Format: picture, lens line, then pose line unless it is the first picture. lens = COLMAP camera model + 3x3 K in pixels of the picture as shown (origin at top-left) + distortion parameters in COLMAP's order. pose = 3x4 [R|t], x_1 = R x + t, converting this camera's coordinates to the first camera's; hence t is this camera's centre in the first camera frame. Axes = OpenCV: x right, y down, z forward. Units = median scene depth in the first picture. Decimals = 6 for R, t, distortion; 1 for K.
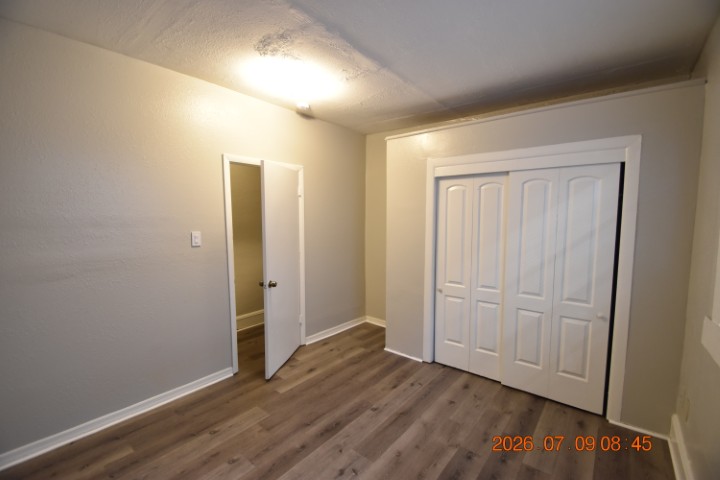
lens RADIAL K [[310.8, 0, 348.6], [0, 310.8, 243.6], [0, 0, 1]] dist [-0.010446, -0.005055]
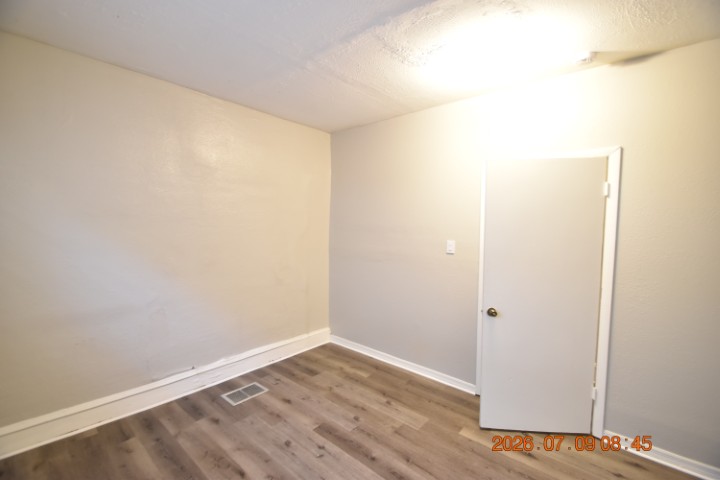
lens RADIAL K [[310.8, 0, 363.2], [0, 310.8, 245.3], [0, 0, 1]] dist [-0.010446, -0.005055]
pose [[-0.003484, 0.072740, -0.997345, 0.697933], [-0.105412, 0.991768, 0.072701, -0.077944], [0.994423, 0.105385, 0.004212, 0.788783]]
